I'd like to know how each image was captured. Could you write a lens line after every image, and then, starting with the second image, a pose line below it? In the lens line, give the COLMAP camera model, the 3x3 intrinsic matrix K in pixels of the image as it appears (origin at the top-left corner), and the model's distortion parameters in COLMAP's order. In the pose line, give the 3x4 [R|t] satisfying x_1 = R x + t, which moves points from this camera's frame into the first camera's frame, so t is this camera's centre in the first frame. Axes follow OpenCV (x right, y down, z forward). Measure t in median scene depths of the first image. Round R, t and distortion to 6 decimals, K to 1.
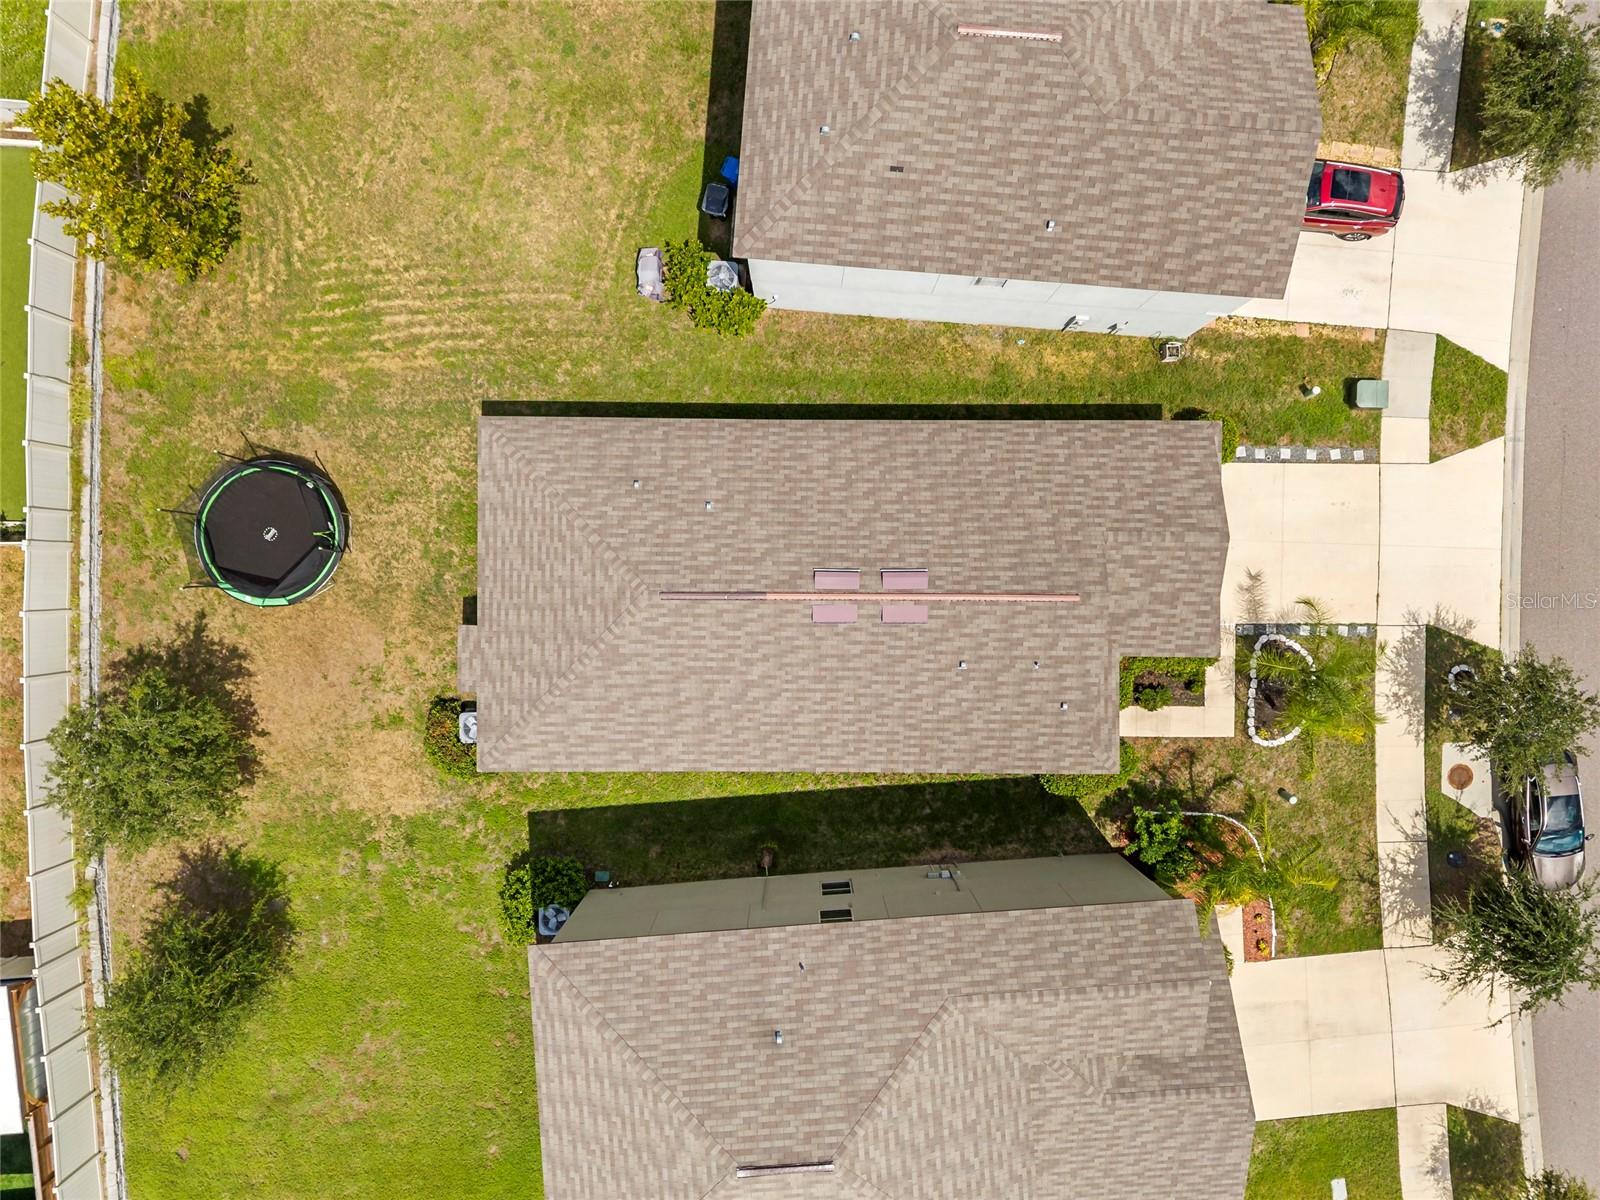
lens RADIAL K [[1081.5, 0, 808.9], [0, 1081.5, 601.2], [0, 0, 1]] dist [0.025550, -0.022504]
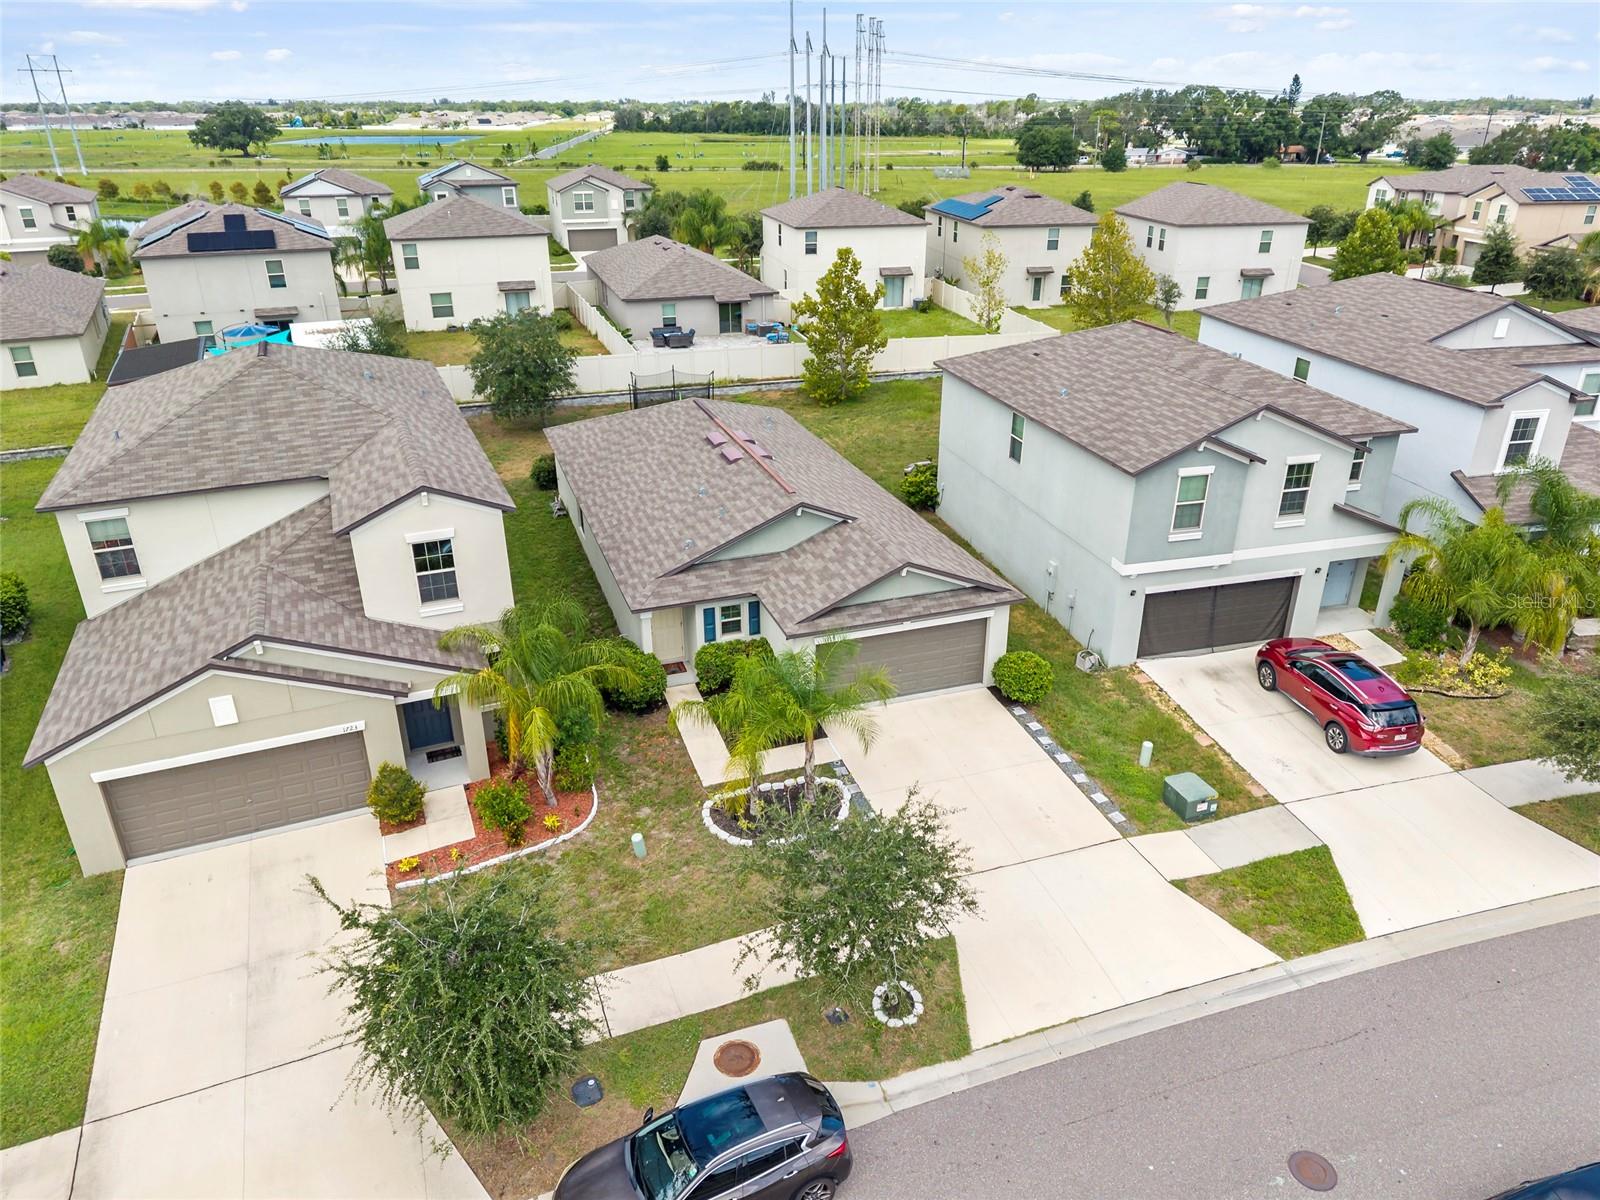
lens RADIAL K [[1081.5, 0, 807.5], [0, 1081.5, 594.1], [0, 0, 1]] dist [0.025550, -0.022504]
pose [[0.337666, 0.381824, -0.860344, 1.011108], [-0.941209, 0.126892, -0.313088, 0.274765], [-0.010374, 0.915483, 0.402223, 0.568042]]
